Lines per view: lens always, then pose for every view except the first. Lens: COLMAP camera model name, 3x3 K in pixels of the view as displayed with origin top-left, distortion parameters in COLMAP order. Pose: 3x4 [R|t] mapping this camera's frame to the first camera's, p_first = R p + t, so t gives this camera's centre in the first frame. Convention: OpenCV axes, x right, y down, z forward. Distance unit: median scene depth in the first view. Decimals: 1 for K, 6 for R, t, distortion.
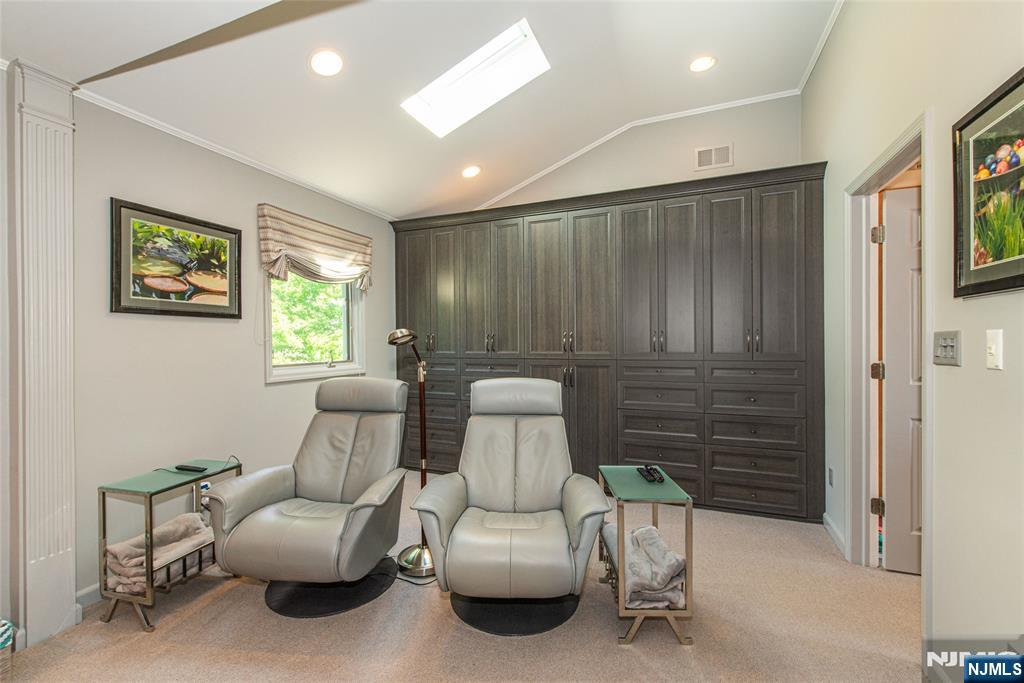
lens RADIAL K [[425.6, 0, 523.1], [0, 425.6, 338.4], [0, 0, 1]] dist [0.013728, 0.000010]
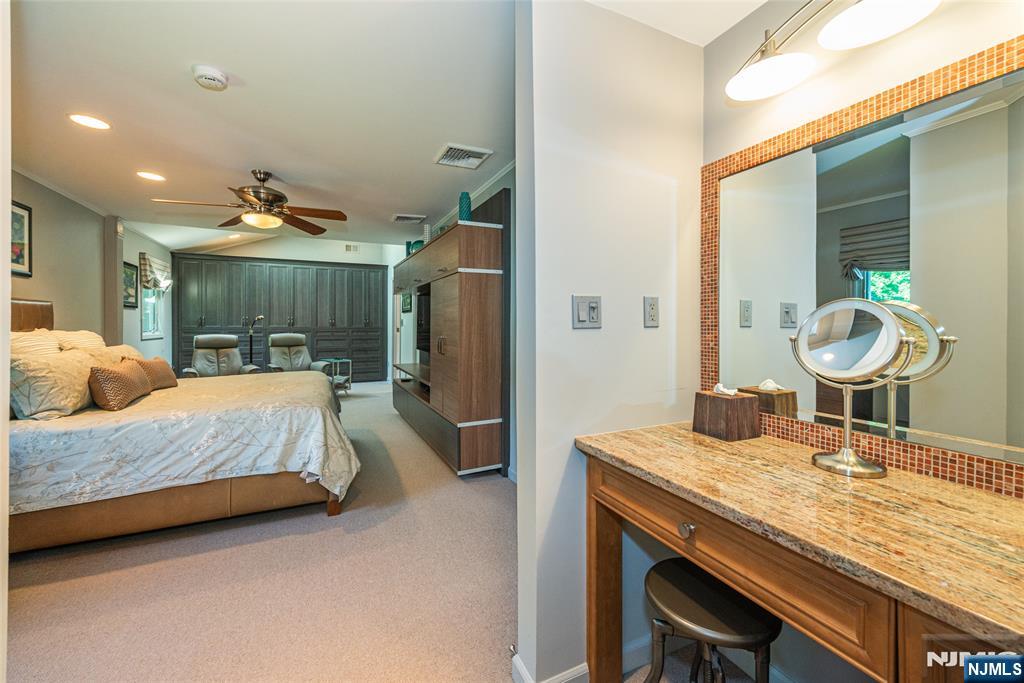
lens RADIAL K [[414.9, 0, 512.9], [0, 414.9, 324.7], [0, 0, 1]] dist [0.013082, -0.000588]
pose [[0.675582, 0.005667, 0.737263, -0.849734], [-0.008600, 0.999963, 0.000194, 0.017812], [-0.737234, -0.006472, 0.675606, -1.611662]]
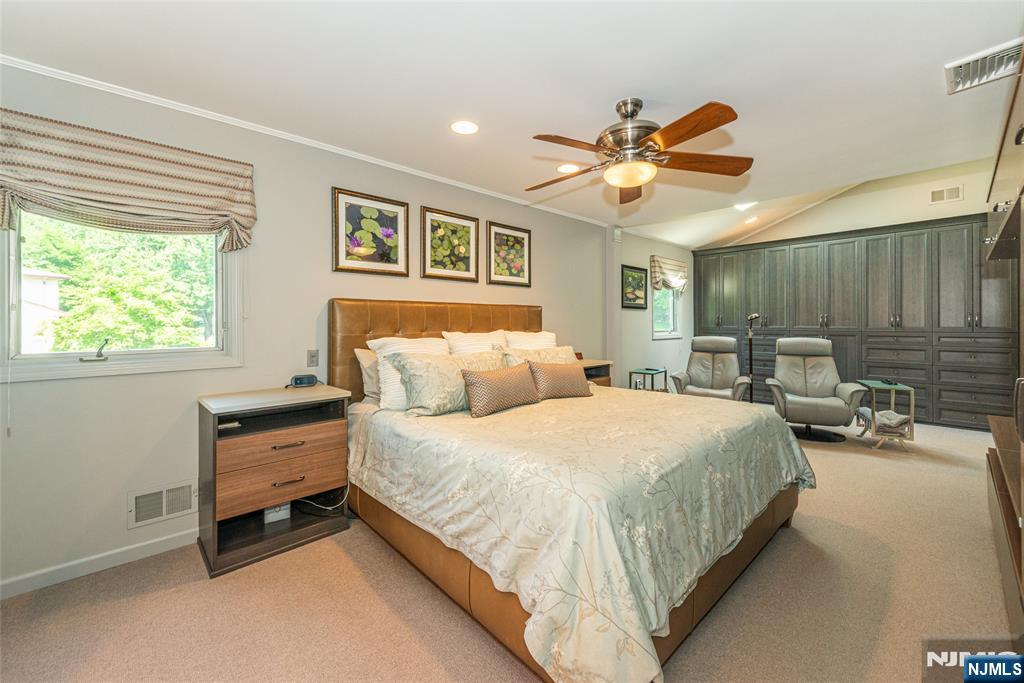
lens RADIAL K [[414.9, 0, 512.8], [0, 414.9, 321.3], [0, 0, 1]] dist [0.013082, -0.000588]
pose [[0.904928, 0.003080, -0.425553, -0.340050], [-0.001730, 0.999992, 0.003560, 0.009158], [0.425561, -0.002486, 0.904927, -1.125663]]
